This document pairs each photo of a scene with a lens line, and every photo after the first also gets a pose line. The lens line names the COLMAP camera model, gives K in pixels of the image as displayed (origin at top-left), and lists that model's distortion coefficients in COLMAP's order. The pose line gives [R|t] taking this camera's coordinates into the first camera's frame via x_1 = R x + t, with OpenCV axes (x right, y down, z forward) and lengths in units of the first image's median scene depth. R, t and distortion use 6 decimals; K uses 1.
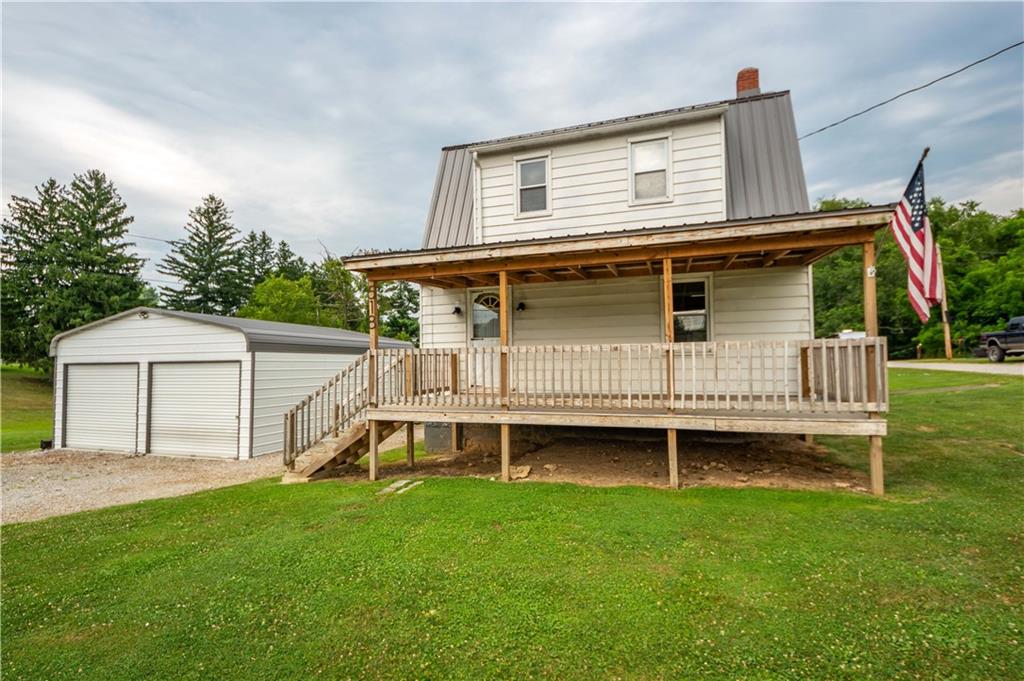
lens RADIAL K [[463.1, 0, 513.3], [0, 463.1, 341.8], [0, 0, 1]] dist [0.001816, -0.000635]
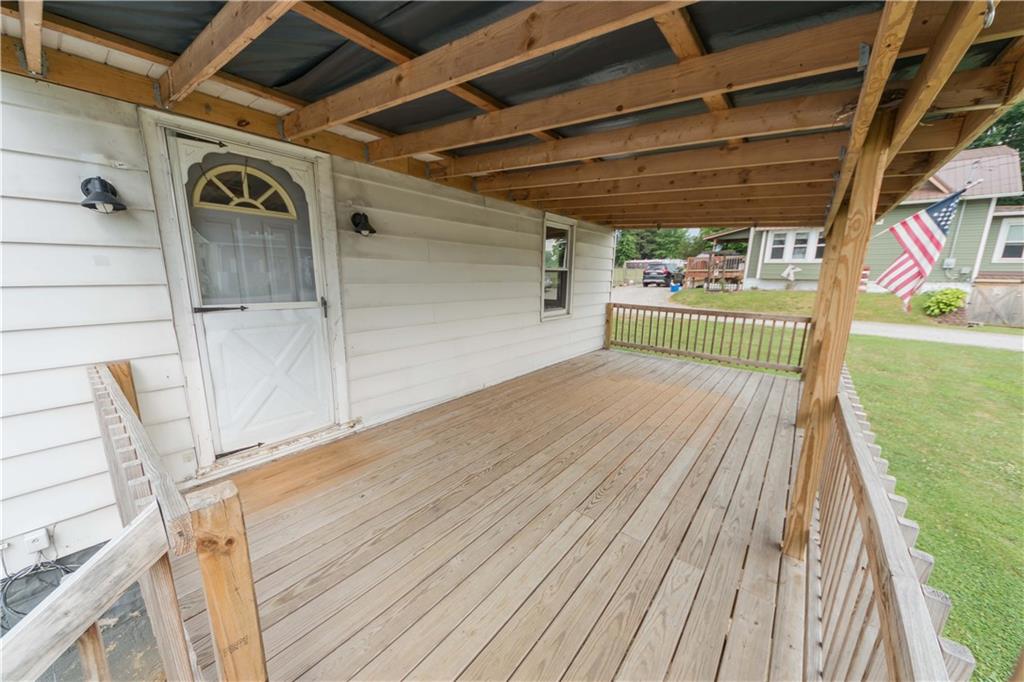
lens RADIAL K [[366.6, 0, 504.5], [0, 366.6, 350.2], [0, 0, 1]] dist [-0.000469, -0.000123]
pose [[0.359053, -0.171118, 0.917496, -0.234285], [-0.064735, 0.976115, 0.207385, -0.040510], [-0.931069, -0.133857, 0.339400, 0.725517]]
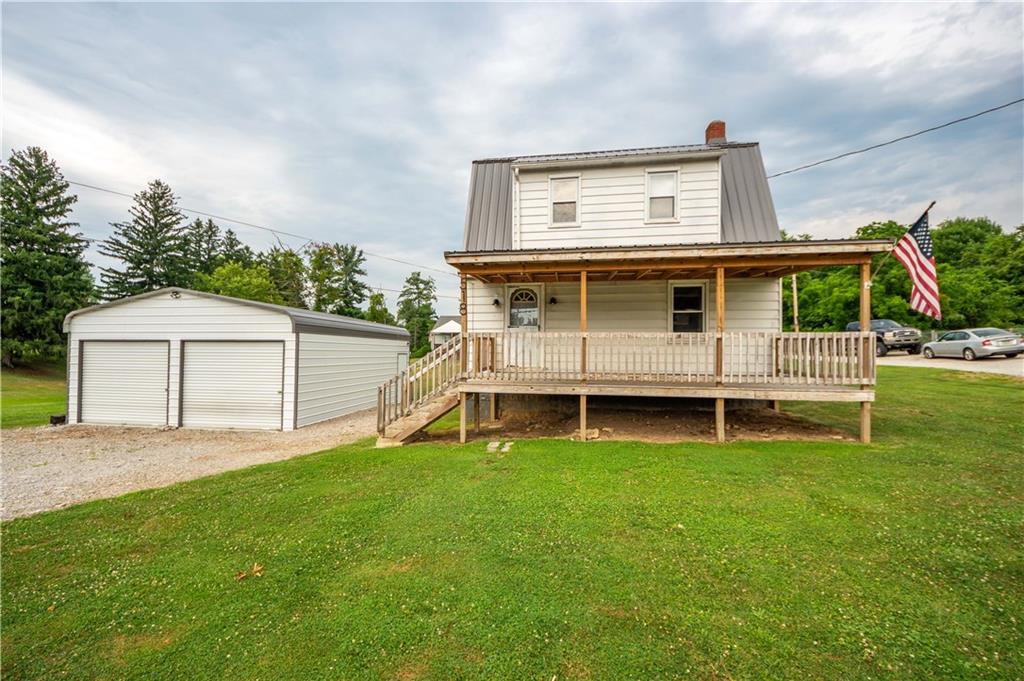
lens RADIAL K [[397.3, 0, 512.0], [0, 397.3, 340.5], [0, 0, 1]] dist [0.012655, -0.010444]
pose [[0.987223, 0.021992, 0.157818, -0.237917], [-0.025291, 0.999501, 0.018924, 0.010355], [-0.157323, -0.022674, 0.987287, -0.011027]]
